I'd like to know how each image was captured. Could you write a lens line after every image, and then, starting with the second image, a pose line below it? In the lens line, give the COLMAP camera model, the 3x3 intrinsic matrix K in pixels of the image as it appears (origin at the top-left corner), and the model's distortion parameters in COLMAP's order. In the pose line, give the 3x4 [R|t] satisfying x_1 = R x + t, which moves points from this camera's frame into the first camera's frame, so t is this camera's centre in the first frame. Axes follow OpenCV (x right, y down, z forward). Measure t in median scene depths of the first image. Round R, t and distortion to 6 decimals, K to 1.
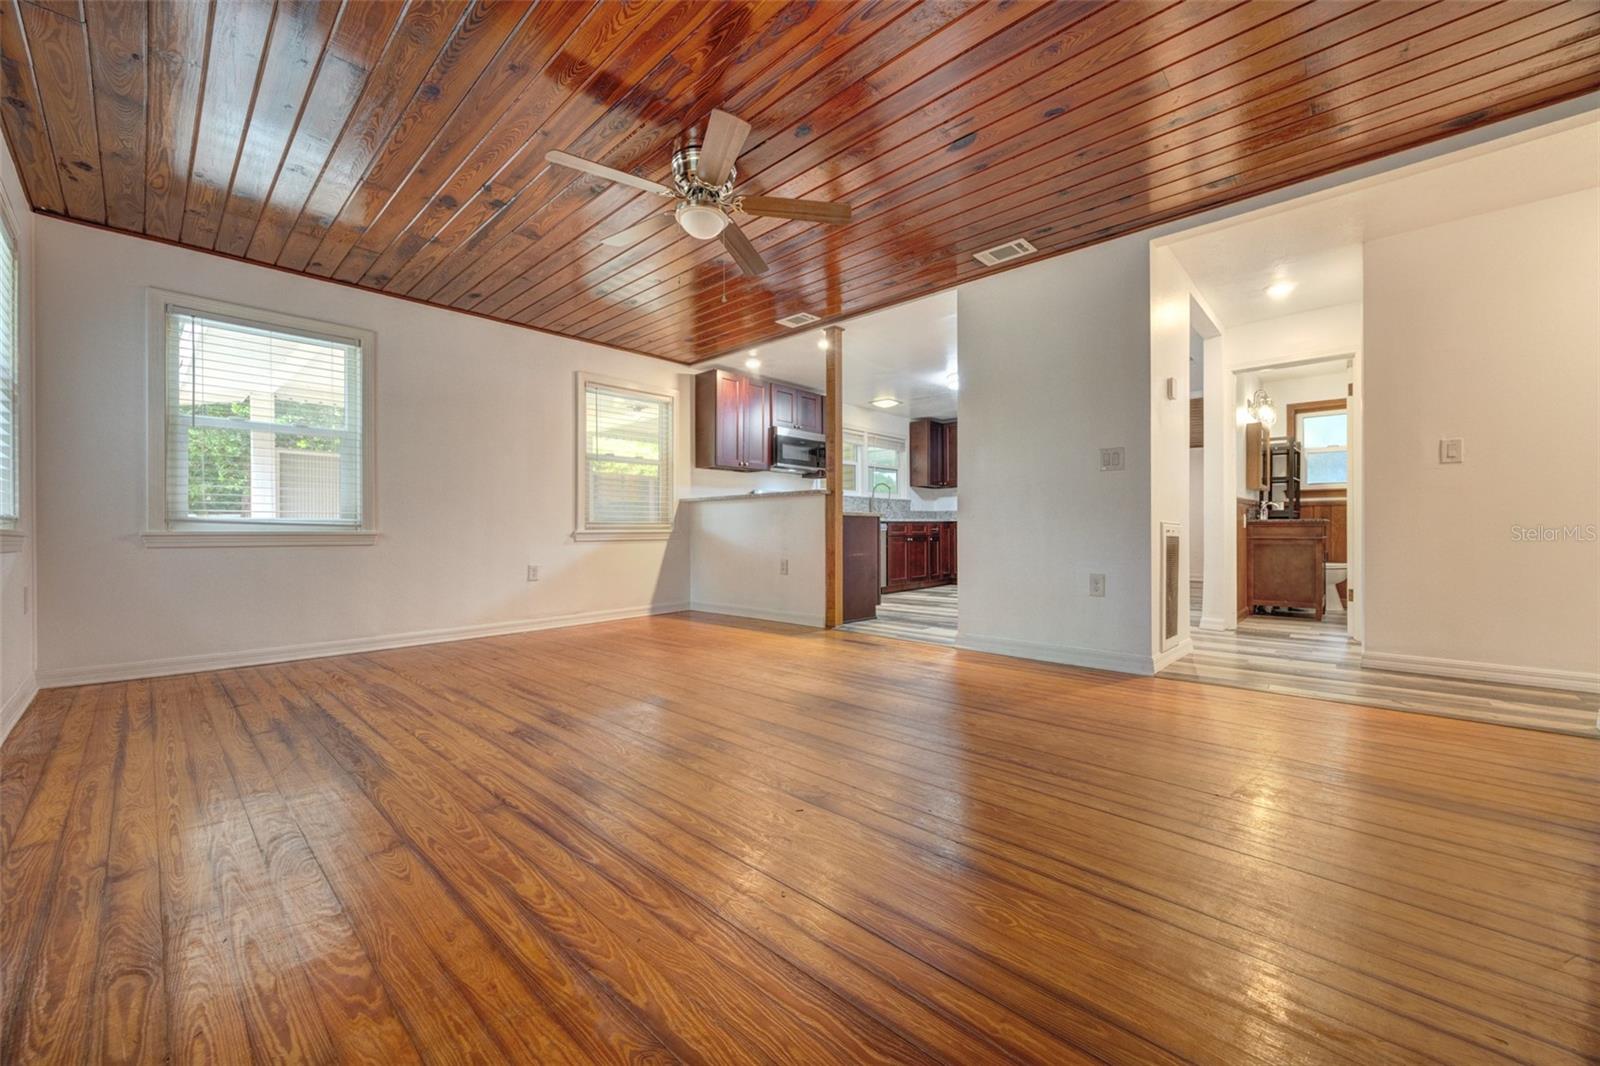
lens RADIAL K [[611.1, 0, 792.3], [0, 611.1, 537.1], [0, 0, 1]] dist [-0.000853, 0.000120]
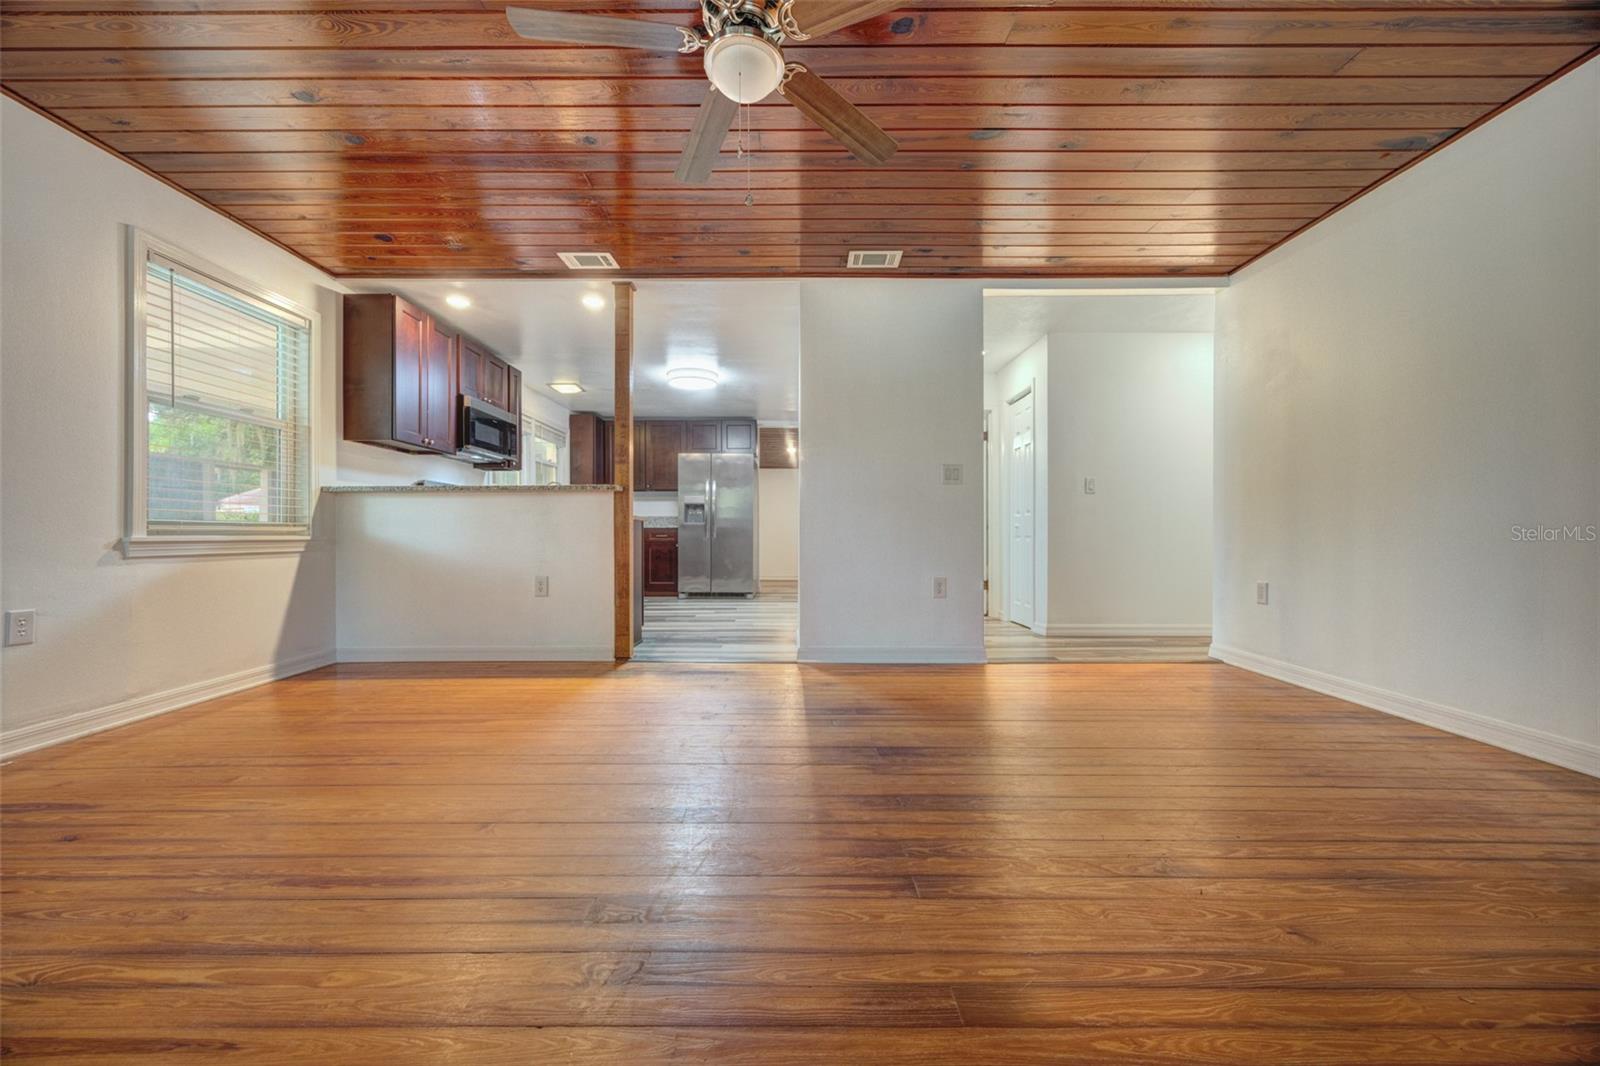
lens RADIAL K [[611.1, 0, 792.3], [0, 611.1, 537.1], [0, 0, 1]] dist [-0.000853, 0.000120]
pose [[0.731403, 0.001981, 0.681943, -0.256866], [0.005688, 0.999943, -0.009005, -0.002396], [-0.681922, 0.010466, 0.731350, 0.217157]]
